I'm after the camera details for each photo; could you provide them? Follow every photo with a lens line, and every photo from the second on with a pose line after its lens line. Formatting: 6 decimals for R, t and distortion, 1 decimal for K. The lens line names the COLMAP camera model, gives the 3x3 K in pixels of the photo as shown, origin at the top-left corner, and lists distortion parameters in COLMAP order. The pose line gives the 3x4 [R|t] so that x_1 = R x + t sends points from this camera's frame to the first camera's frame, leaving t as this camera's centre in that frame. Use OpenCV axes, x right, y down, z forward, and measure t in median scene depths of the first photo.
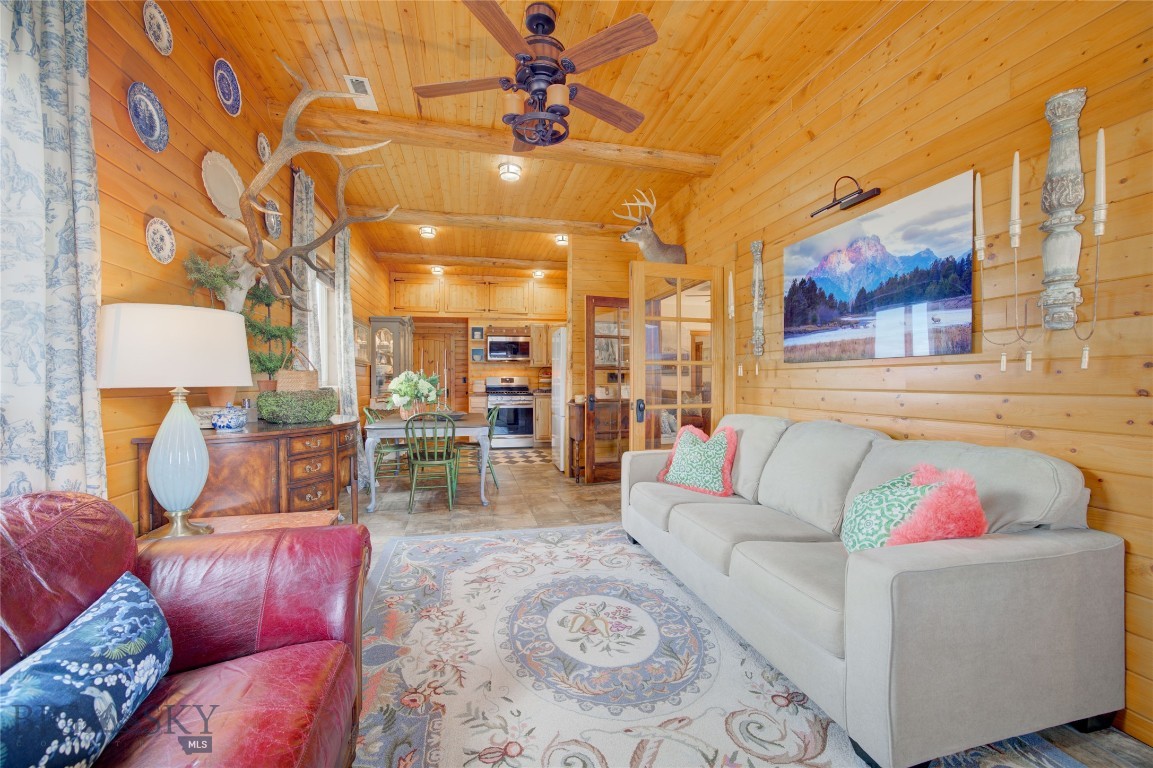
lens RADIAL K [[463.5, 0, 575.0], [0, 463.5, 384.1], [0, 0, 1]] dist [-0.001821, -0.000108]
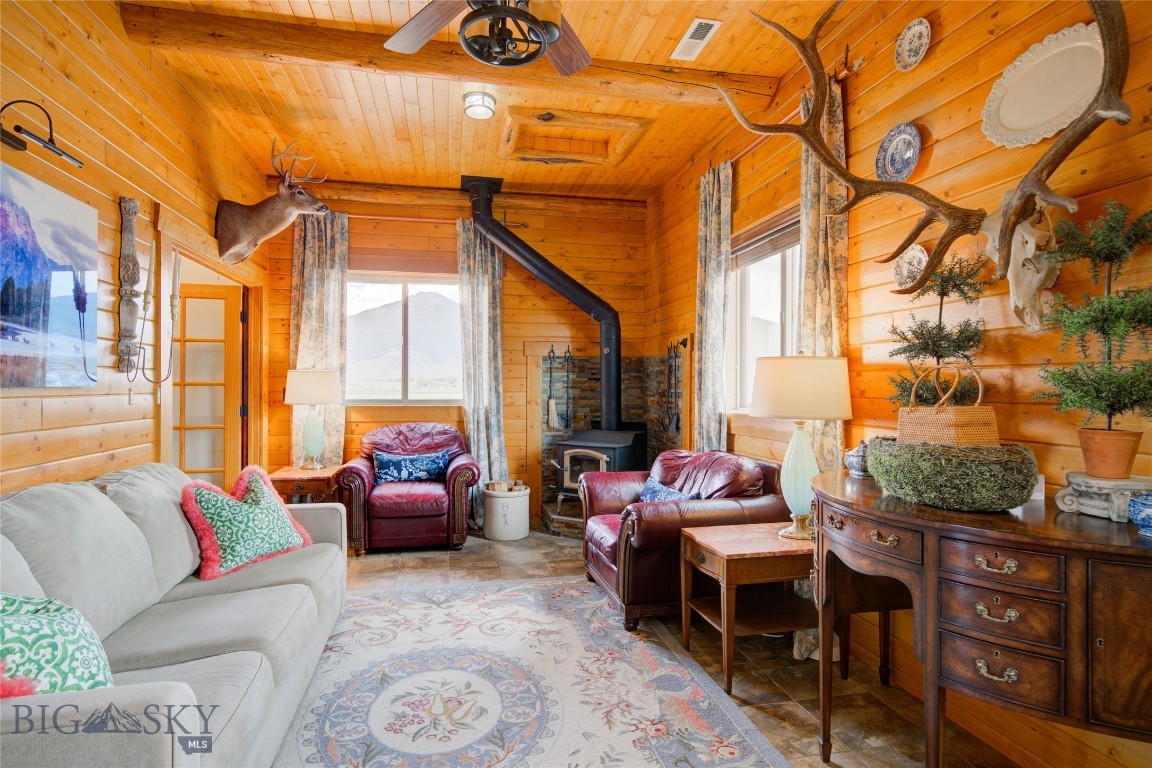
lens RADIAL K [[606.9, 0, 569.5], [0, 606.9, 387.1], [0, 0, 1]] dist [0.017443, -0.000954]
pose [[-0.999513, -0.000395, 0.031201, -0.207119], [-0.000171, 0.999974, 0.007159, -0.065055], [-0.031203, 0.007150, -0.999487, 1.987790]]
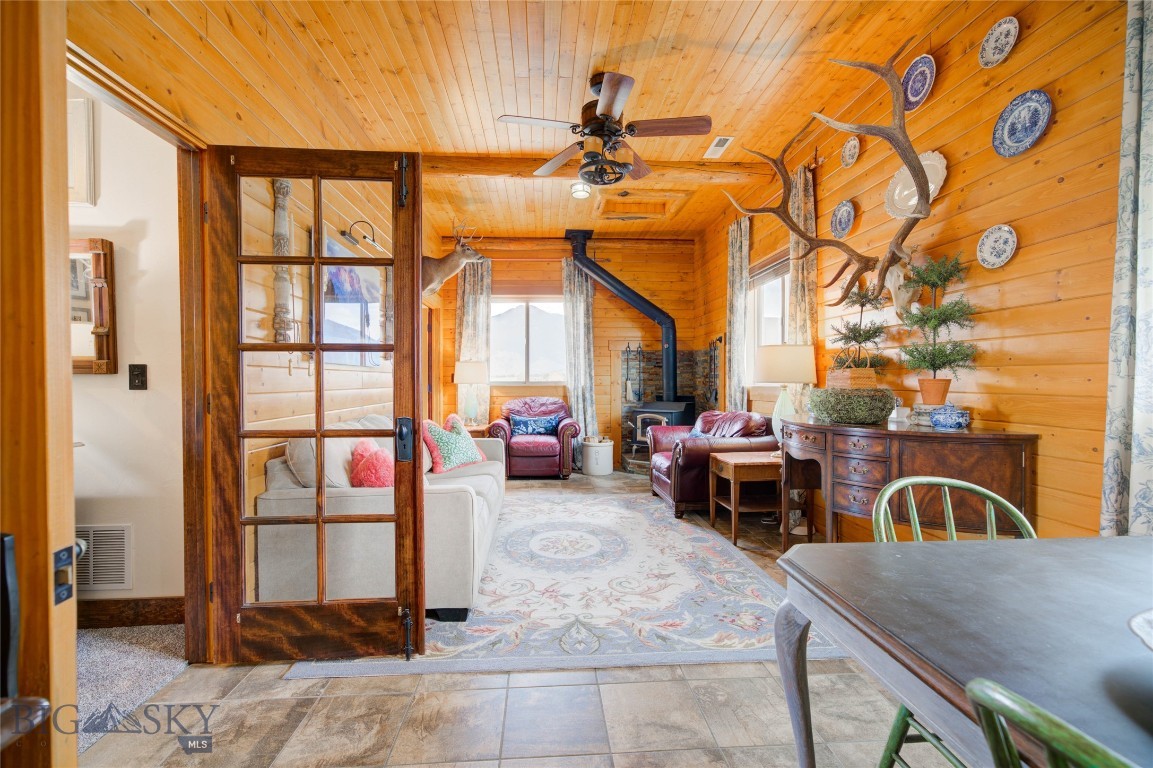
lens RADIAL K [[497.9, 0, 572.6], [0, 497.9, 381.7], [0, 0, 1]] dist [0.001711, 0.001880]
pose [[-0.985783, 0.005221, 0.167941, -0.229088], [0.006615, 0.999948, 0.007741, -0.016158], [-0.167892, 0.008742, -0.985767, 2.453343]]
